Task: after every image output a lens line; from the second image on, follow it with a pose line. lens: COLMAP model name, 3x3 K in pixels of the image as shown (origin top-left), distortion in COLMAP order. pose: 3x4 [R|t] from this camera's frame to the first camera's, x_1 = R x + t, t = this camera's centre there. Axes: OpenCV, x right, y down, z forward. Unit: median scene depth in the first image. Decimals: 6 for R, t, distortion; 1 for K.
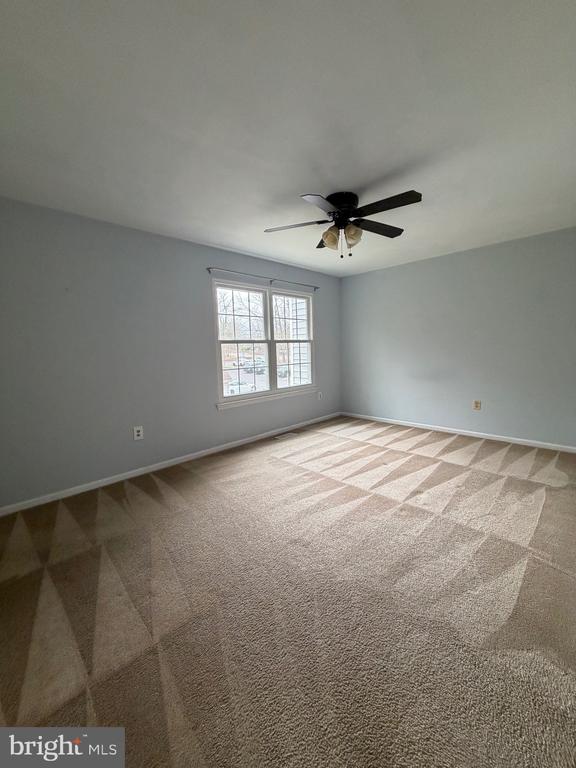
lens RADIAL K [[307.3, 0, 286.7], [0, 307.3, 389.7], [0, 0, 1]] dist [0.001747, 0.000115]
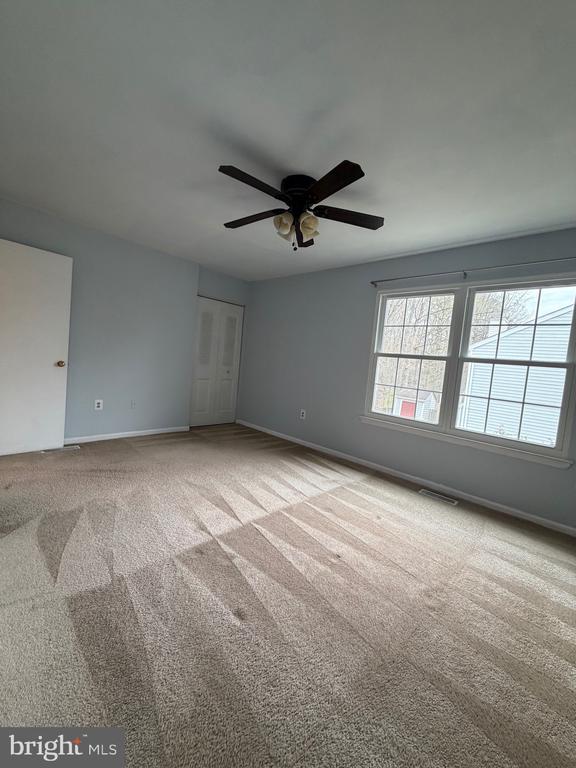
lens RADIAL K [[307.3, 0, 286.3], [0, 307.3, 379.4], [0, 0, 1]] dist [0.001747, 0.000115]
pose [[0.038343, 0.110145, -0.993176, 0.670084], [-0.212925, 0.971981, 0.099575, -0.103297], [0.976316, 0.207654, 0.060721, 0.615532]]
